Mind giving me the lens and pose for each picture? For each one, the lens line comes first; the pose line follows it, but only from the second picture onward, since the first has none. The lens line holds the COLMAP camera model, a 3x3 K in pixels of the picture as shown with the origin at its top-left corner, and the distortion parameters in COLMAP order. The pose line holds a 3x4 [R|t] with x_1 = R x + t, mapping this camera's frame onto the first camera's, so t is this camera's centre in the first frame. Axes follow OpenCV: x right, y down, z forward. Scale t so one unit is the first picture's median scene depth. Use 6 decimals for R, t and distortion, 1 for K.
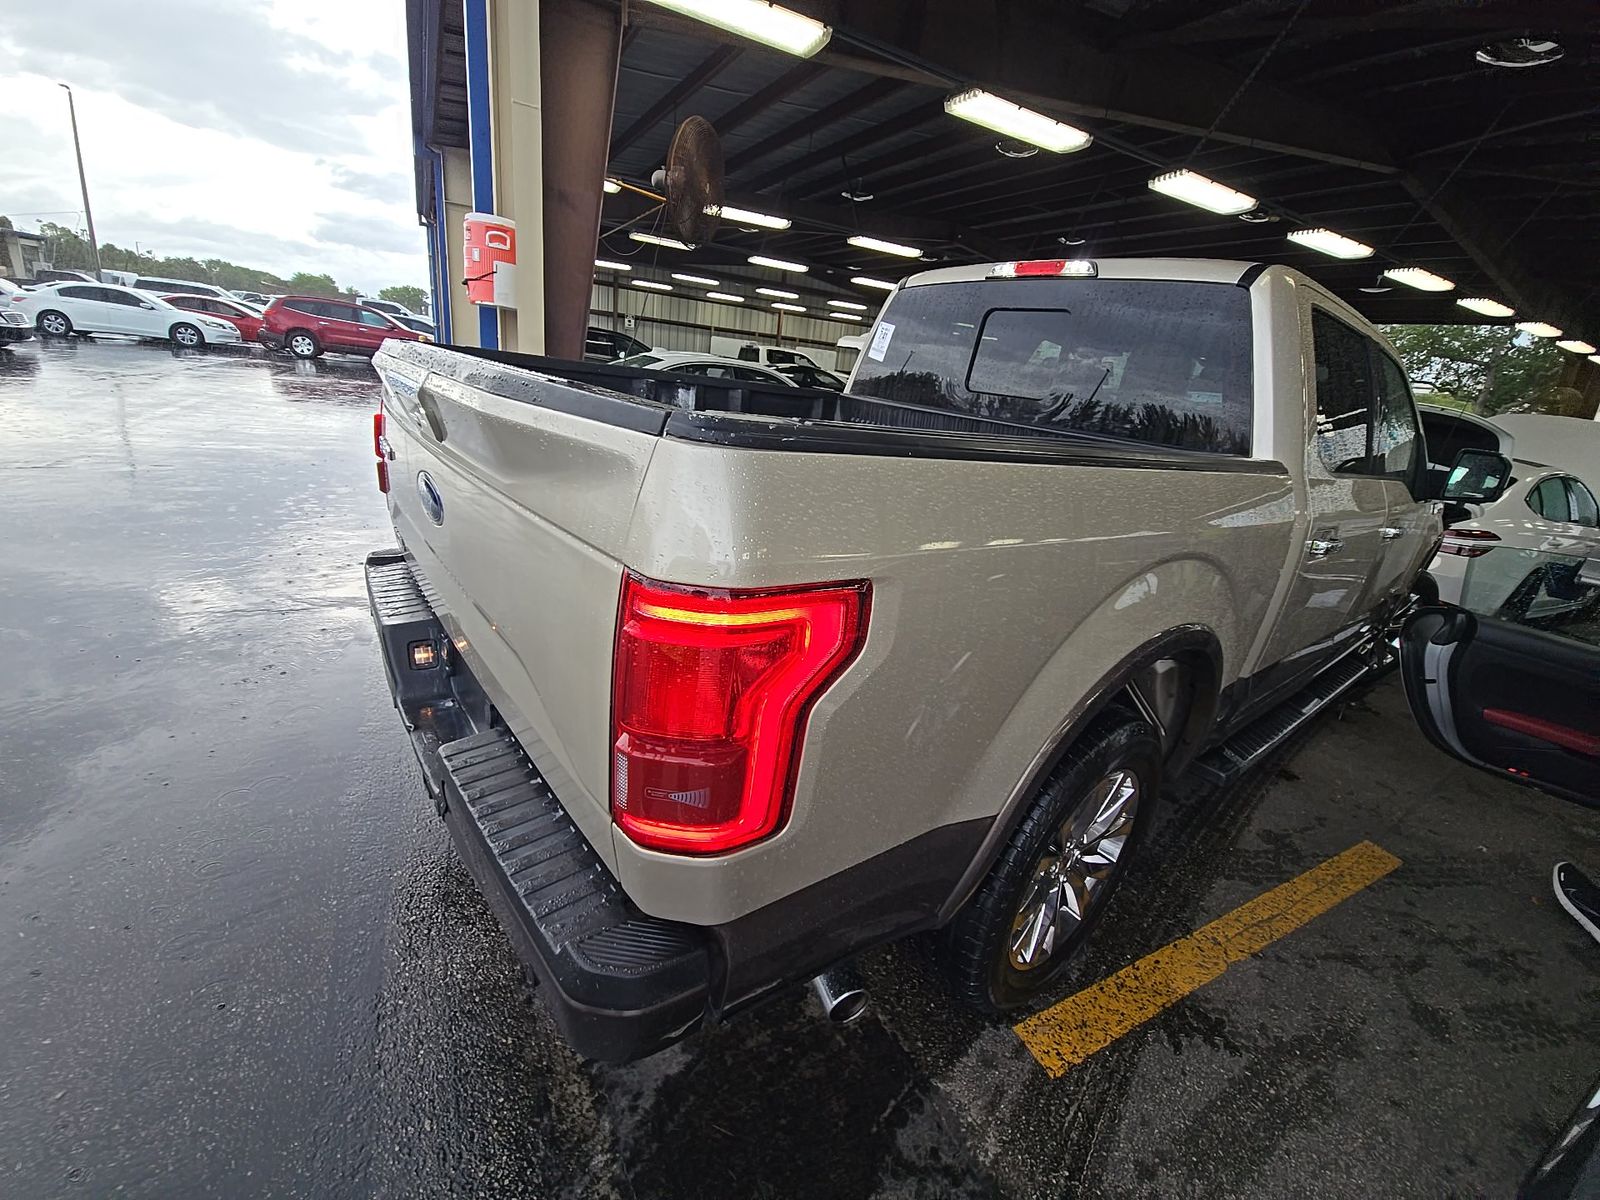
lens RADIAL K [[646.2, 0, 798.4], [0, 646.2, 595.9], [0, 0, 1]] dist [0.002328, -0.002727]
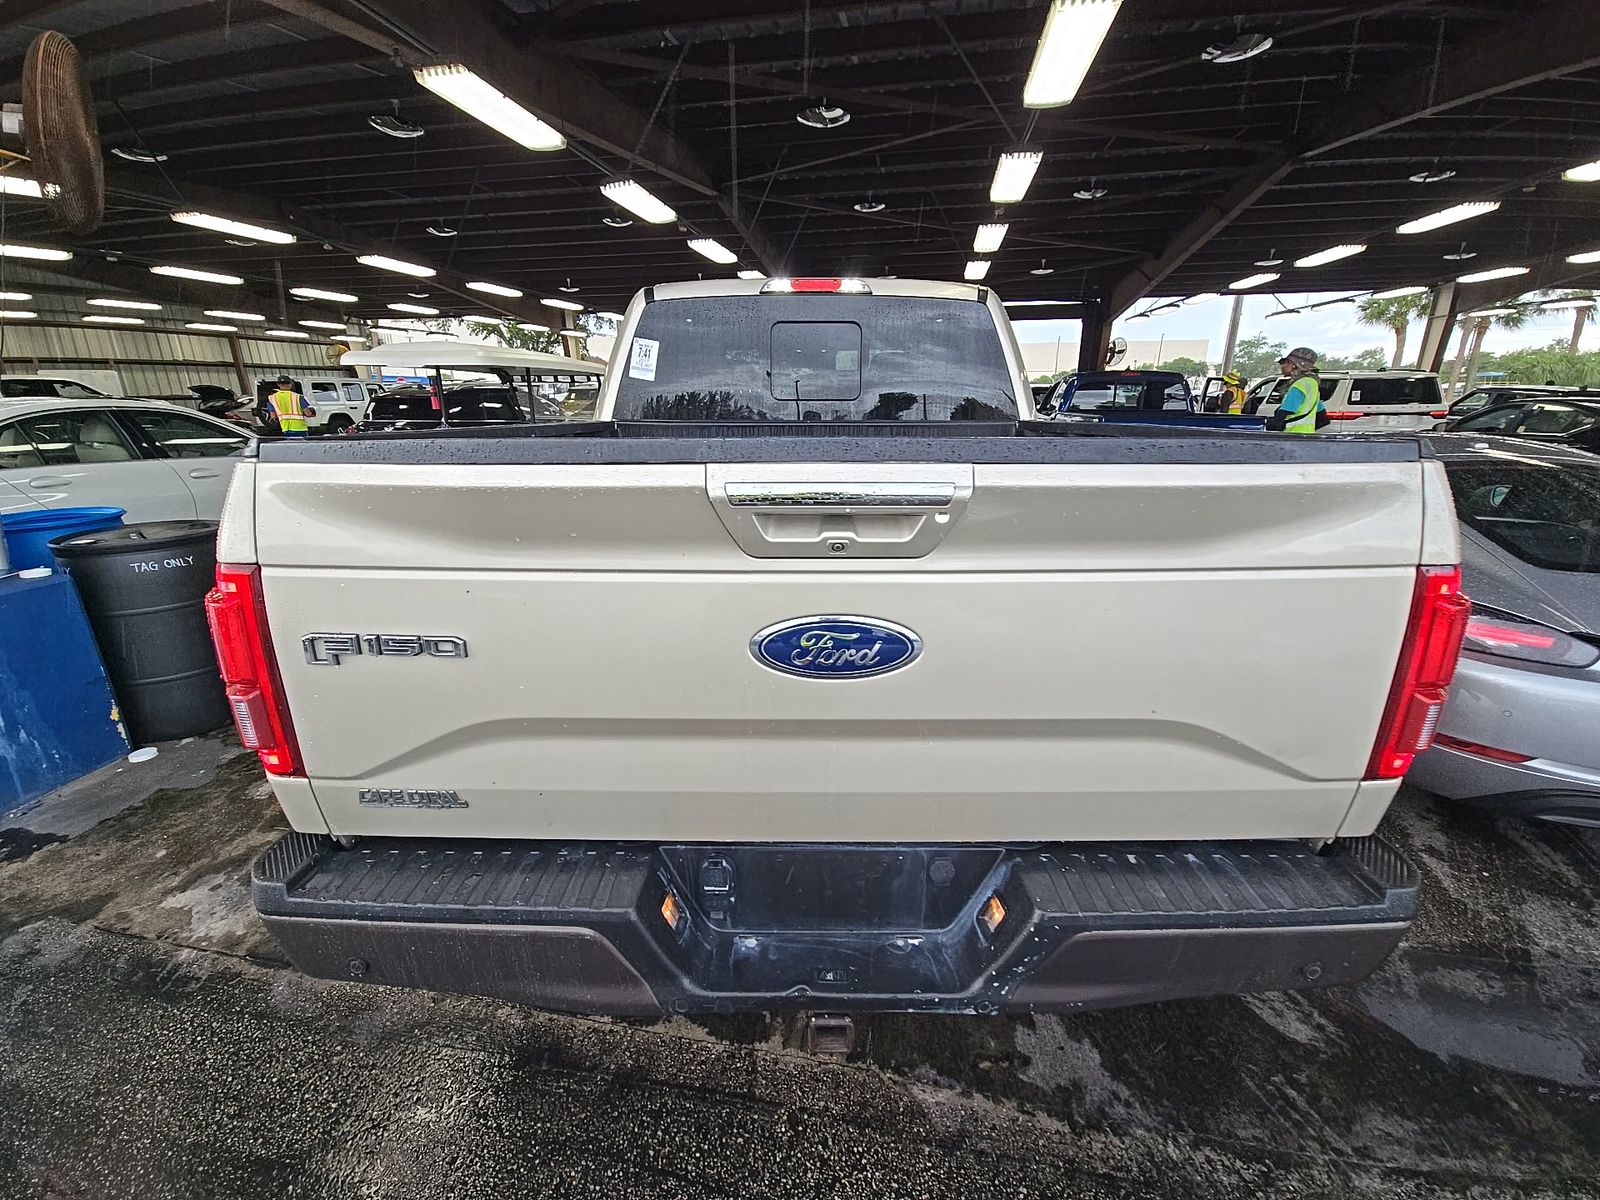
lens RADIAL K [[646.2, 0, 799.8], [0, 646.2, 600.9], [0, 0, 1]] dist [0.002328, -0.002727]
pose [[0.624685, -0.342683, 0.701667, -0.543933], [0.329988, 0.930236, 0.160528, -0.165136], [-0.707726, 0.131262, 0.694186, 0.278938]]
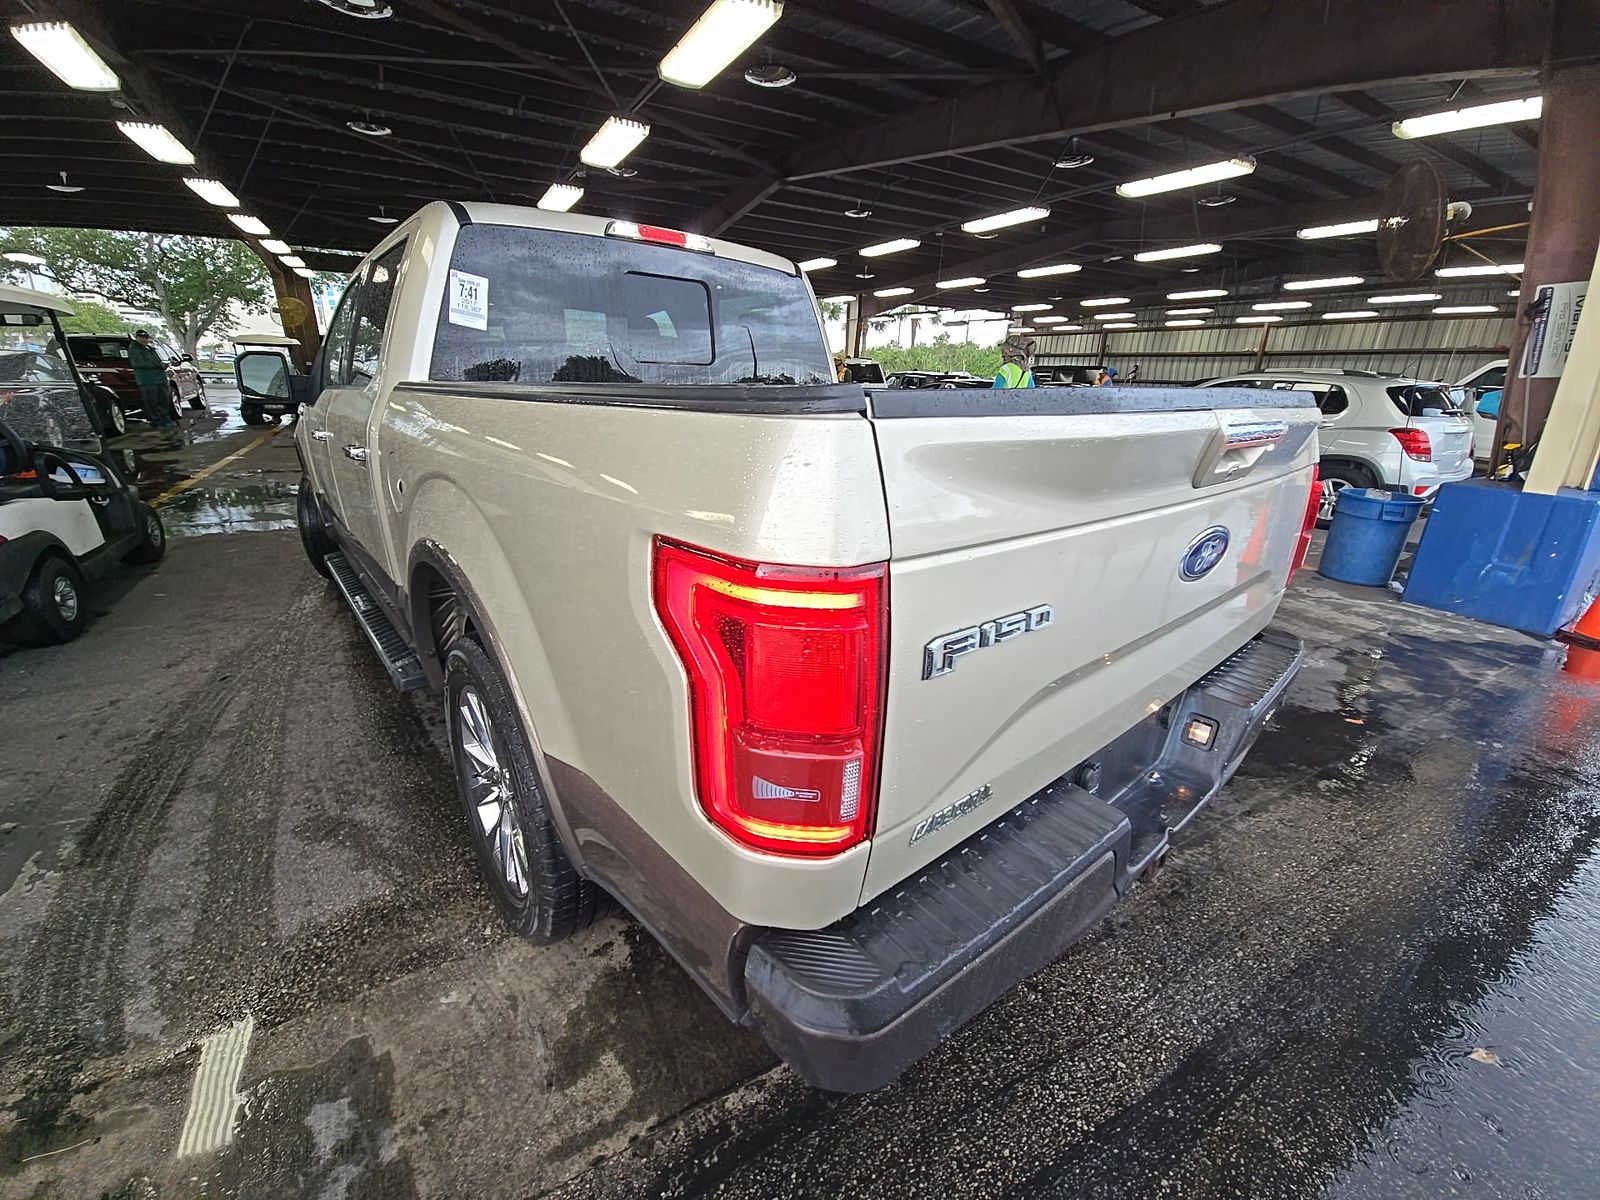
lens RADIAL K [[646.2, 0, 801.6], [0, 646.2, 599.0], [0, 0, 1]] dist [0.002328, -0.002727]
pose [[-0.029766, -0.431047, 0.901838, -0.714973], [0.305558, 0.855124, 0.418804, -0.331851], [-0.951708, 0.288030, 0.106256, 0.747175]]
